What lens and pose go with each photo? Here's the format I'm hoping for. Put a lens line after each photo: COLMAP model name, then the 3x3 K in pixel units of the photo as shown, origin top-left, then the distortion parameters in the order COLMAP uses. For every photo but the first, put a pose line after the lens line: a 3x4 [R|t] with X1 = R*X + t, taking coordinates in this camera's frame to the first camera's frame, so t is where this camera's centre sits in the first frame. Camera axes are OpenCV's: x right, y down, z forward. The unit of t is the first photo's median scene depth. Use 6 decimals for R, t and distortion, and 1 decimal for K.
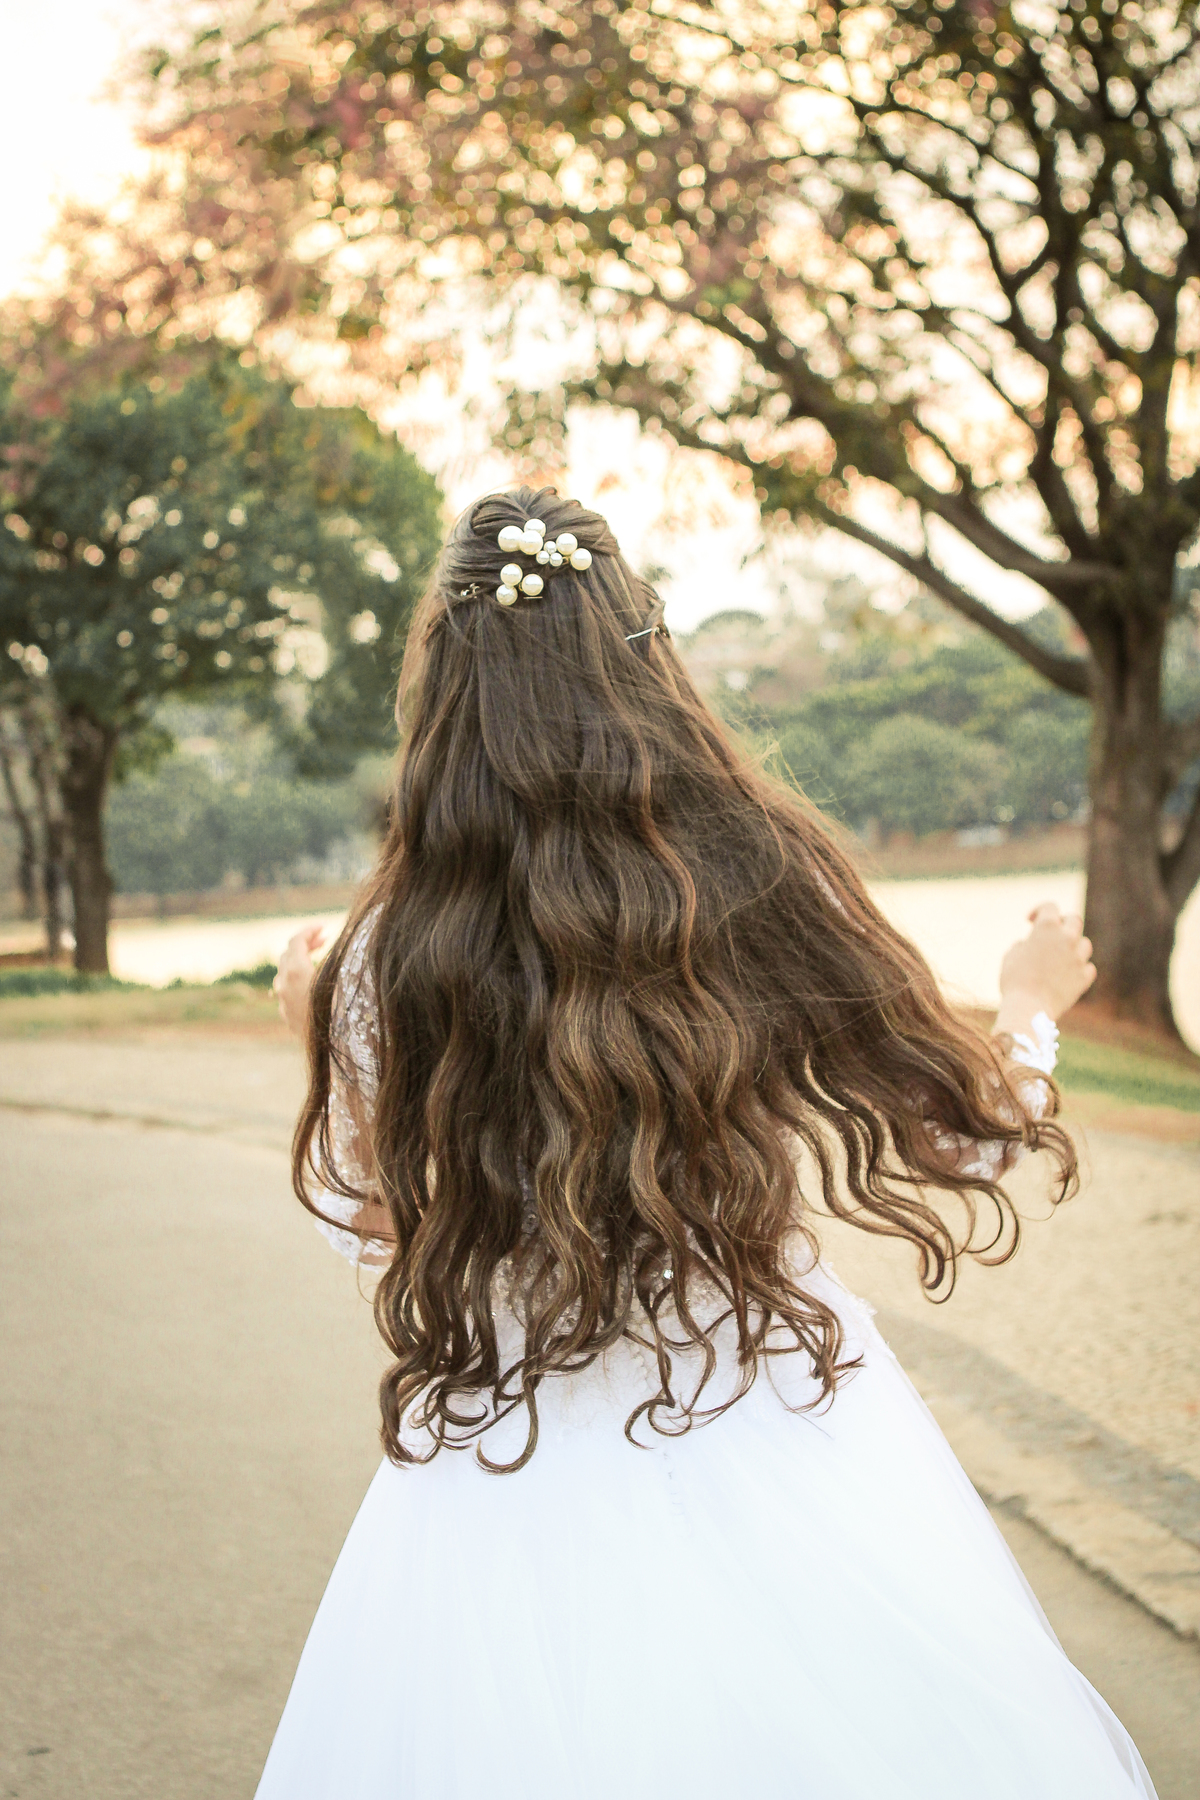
lens RADIAL K [[2917.7, 0, 600.0], [0, 2917.7, 900.0], [0, 0, 1]] dist [0.025074, -0.084327]
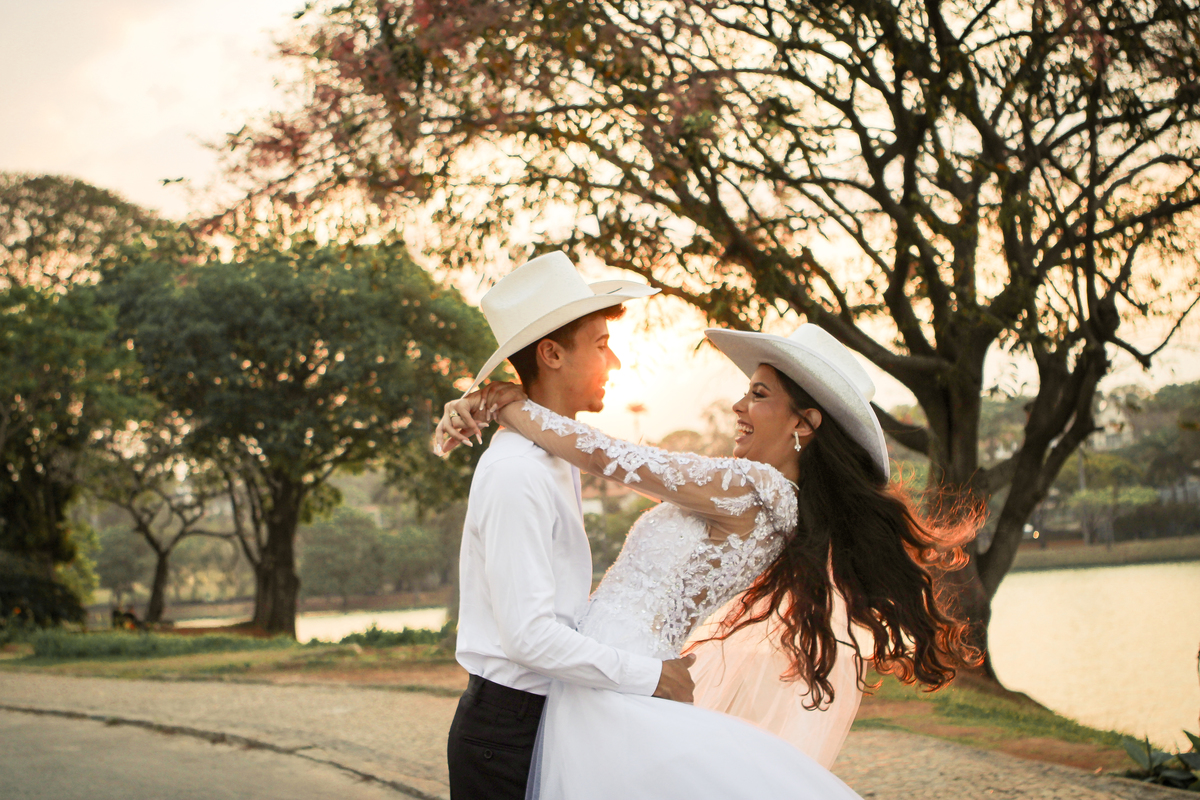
lens RADIAL K [[1584.0, 0, 600.0], [0, 1584.0, 400.0], [0, 0, 1]] dist [-0.005391, -0.017263]
pose [[0.999988, -0.000663, -0.004800, 0.003967], [0.000035, 0.991552, -0.129711, 0.010785], [0.004846, 0.129710, 0.991540, 0.195812]]
